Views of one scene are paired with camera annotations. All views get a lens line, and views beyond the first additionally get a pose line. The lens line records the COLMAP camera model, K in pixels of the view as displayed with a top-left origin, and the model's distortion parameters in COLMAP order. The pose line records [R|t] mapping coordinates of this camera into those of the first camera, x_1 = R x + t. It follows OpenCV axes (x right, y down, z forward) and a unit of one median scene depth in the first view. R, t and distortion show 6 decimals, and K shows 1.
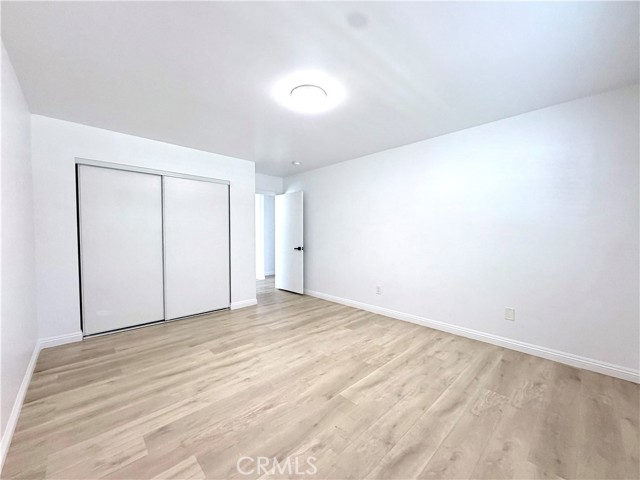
lens RADIAL K [[255.5, 0, 317.5], [0, 255.5, 239.9], [0, 0, 1]] dist [-0.000517, 0.000285]
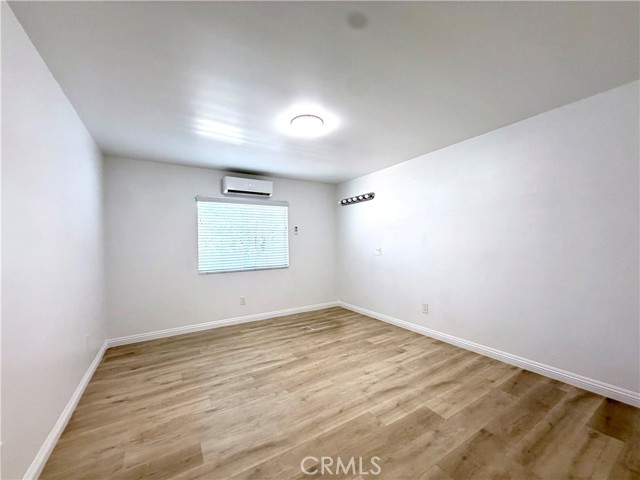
lens RADIAL K [[255.5, 0, 317.5], [0, 255.5, 239.9], [0, 0, 1]] dist [-0.000517, 0.000285]
pose [[-0.978736, 0.019953, 0.204153, -0.282678], [0.022988, 0.999658, 0.012505, -0.074970], [-0.203833, 0.016932, -0.978859, 2.024774]]
